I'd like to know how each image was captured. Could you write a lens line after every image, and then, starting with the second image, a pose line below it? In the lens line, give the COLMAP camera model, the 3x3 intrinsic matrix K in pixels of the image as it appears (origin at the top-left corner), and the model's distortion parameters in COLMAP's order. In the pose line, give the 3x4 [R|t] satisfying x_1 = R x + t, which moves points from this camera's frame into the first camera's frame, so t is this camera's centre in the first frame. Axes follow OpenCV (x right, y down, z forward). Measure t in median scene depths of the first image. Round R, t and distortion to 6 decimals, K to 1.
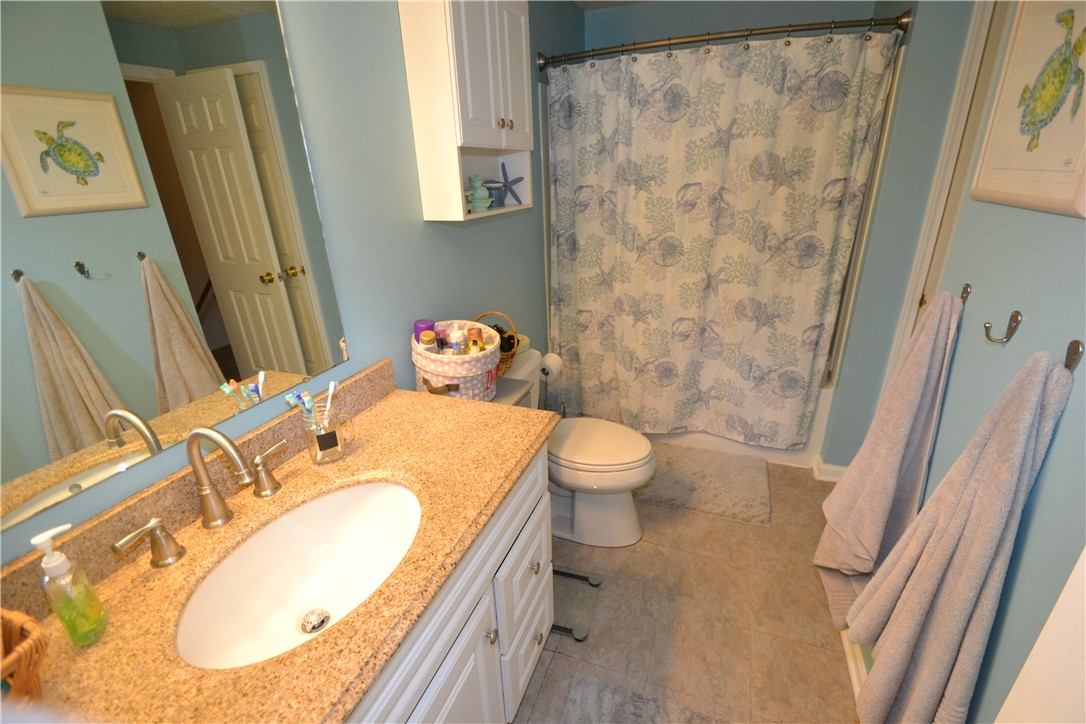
lens RADIAL K [[483.0, 0, 547.5], [0, 483.0, 364.9], [0, 0, 1]] dist [0.019688, -0.018348]
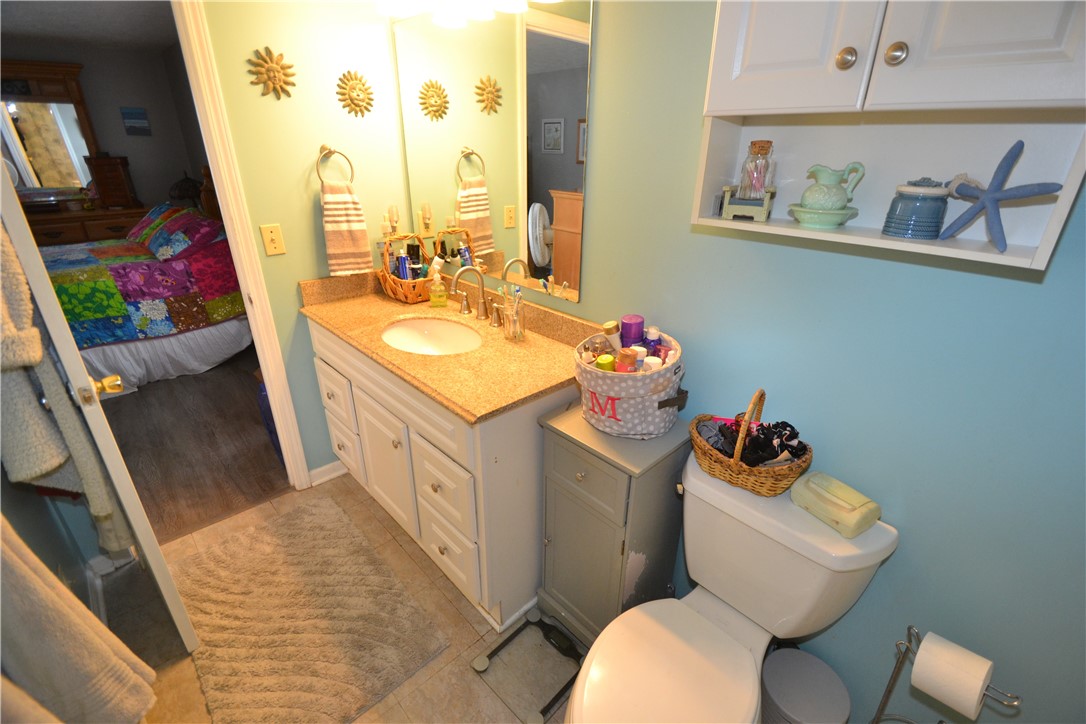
lens RADIAL K [[483.0, 0, 547.5], [0, 483.0, 364.9], [0, 0, 1]] dist [0.019688, -0.018348]
pose [[-0.435906, 0.385500, -0.813250, 0.658425], [-0.343191, 0.764142, 0.546174, -0.514528], [0.831989, 0.517181, -0.200794, 1.216353]]
